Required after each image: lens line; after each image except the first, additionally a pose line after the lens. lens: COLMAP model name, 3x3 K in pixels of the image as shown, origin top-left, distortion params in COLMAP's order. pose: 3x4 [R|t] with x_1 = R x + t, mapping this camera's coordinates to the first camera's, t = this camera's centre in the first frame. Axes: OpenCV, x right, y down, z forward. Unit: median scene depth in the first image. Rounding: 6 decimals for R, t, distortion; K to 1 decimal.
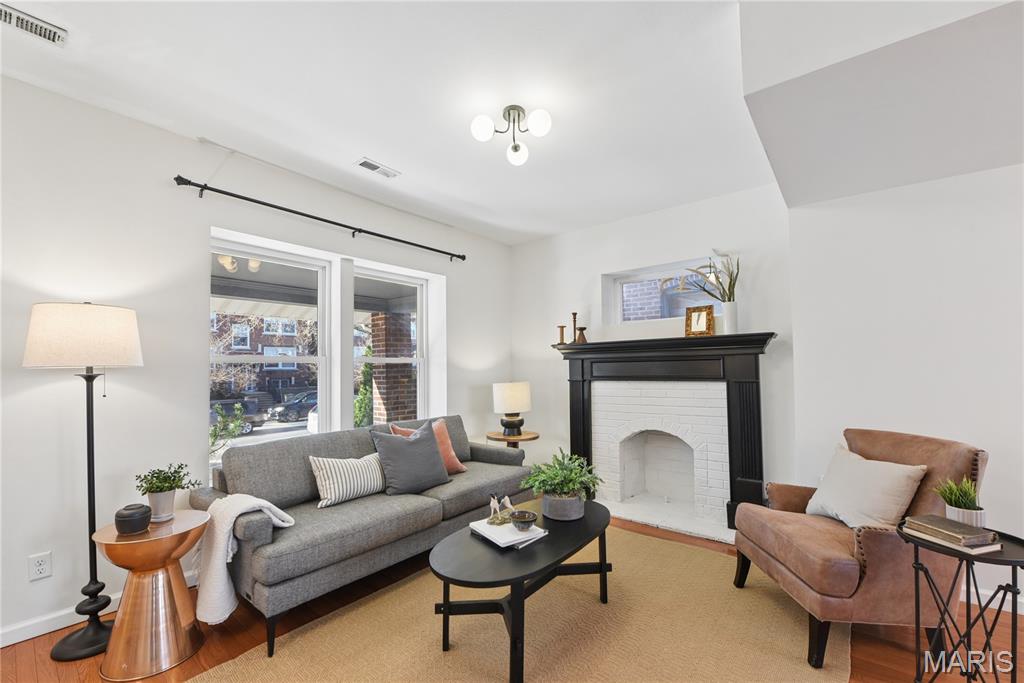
lens RADIAL K [[421.1, 0, 511.0], [0, 421.1, 359.4], [0, 0, 1]] dist [-0.022717, 0.000323]
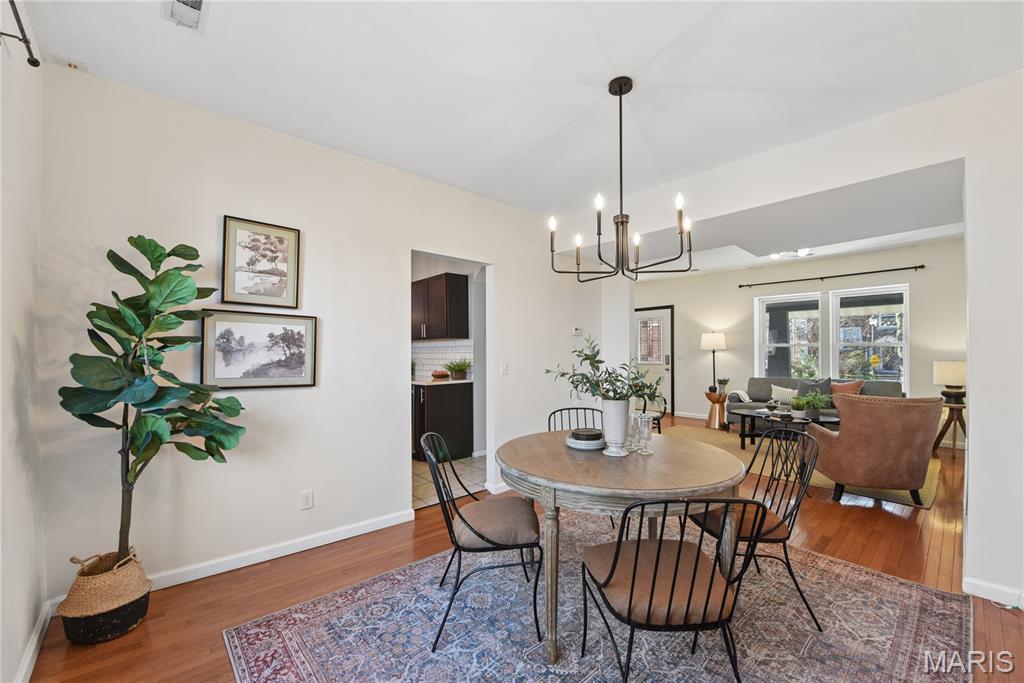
lens RADIAL K [[414.1, 0, 510.4], [0, 414.1, 347.8], [0, 0, 1]] dist [-0.023720, -0.000130]
pose [[-0.166966, -0.001139, -0.985962, 1.399593], [0.023877, 0.999701, -0.005198, -0.008779], [0.985674, -0.024409, -0.166889, -0.086603]]
